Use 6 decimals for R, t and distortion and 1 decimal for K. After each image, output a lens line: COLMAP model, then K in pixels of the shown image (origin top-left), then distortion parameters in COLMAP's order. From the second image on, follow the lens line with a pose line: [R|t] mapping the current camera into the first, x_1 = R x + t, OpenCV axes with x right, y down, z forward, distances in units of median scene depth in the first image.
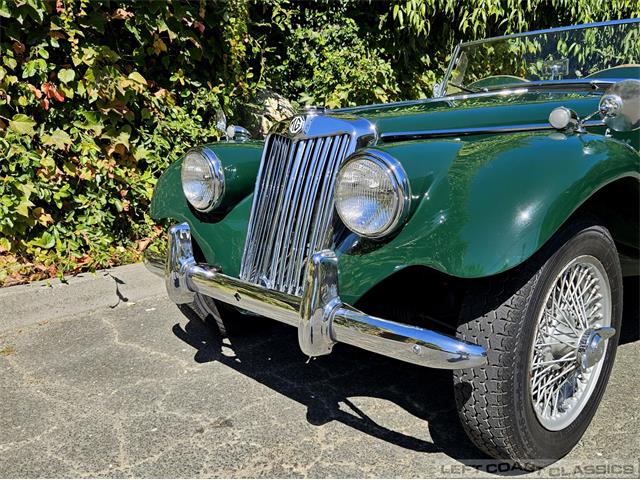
lens RADIAL K [[566.5, 0, 306.2], [0, 566.5, 255.0], [0, 0, 1]] dist [0.036571, -0.031067]
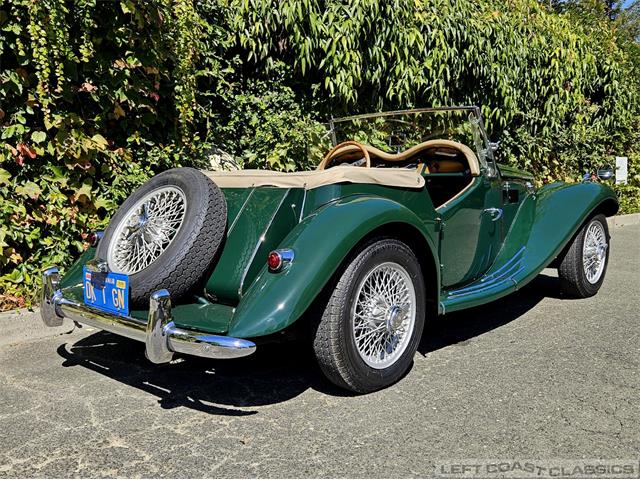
lens RADIAL K [[618.1, 0, 302.3], [0, 618.1, 246.4], [0, 0, 1]] dist [0.026658, 0.000000]
pose [[0.997961, 0.000079, 0.063821, 0.040769], [0.007077, 0.993695, -0.111893, 0.057143], [-0.063427, 0.112117, 0.991669, -0.279732]]
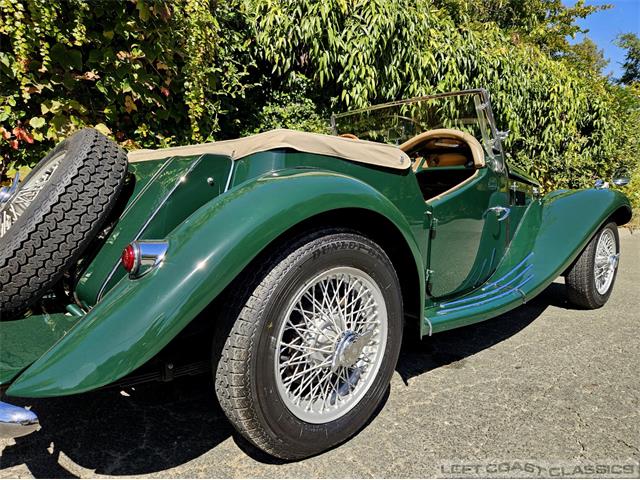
lens RADIAL K [[430.7, 0, 317.2], [0, 430.7, 234.2], [0, 0, 1]] dist [0.037897, -0.029101]
pose [[0.998834, 0.042894, -0.022134, 0.192351], [-0.045463, 0.990085, -0.132909, 0.010510], [0.016214, 0.133760, 0.990881, 0.139842]]
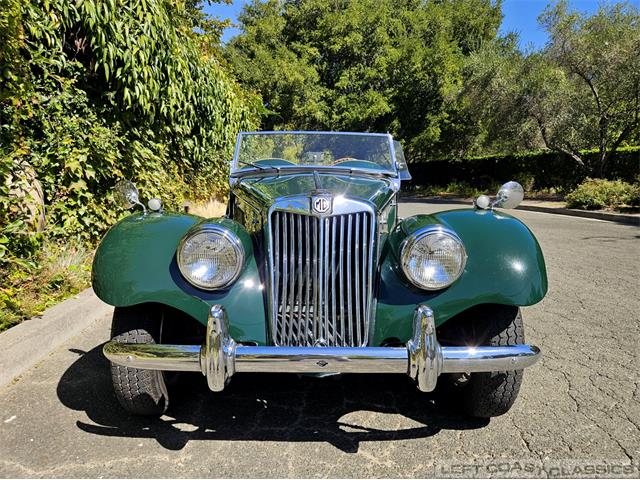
lens RADIAL K [[424.1, 0, 306.8], [0, 424.1, 241.8], [0, 0, 1]] dist [0.034377, -0.016855]
pose [[0.677412, -0.082269, 0.730989, -0.380067], [0.135623, 0.990659, -0.014190, -0.080851], [-0.722993, 0.108752, 0.682242, 0.227561]]
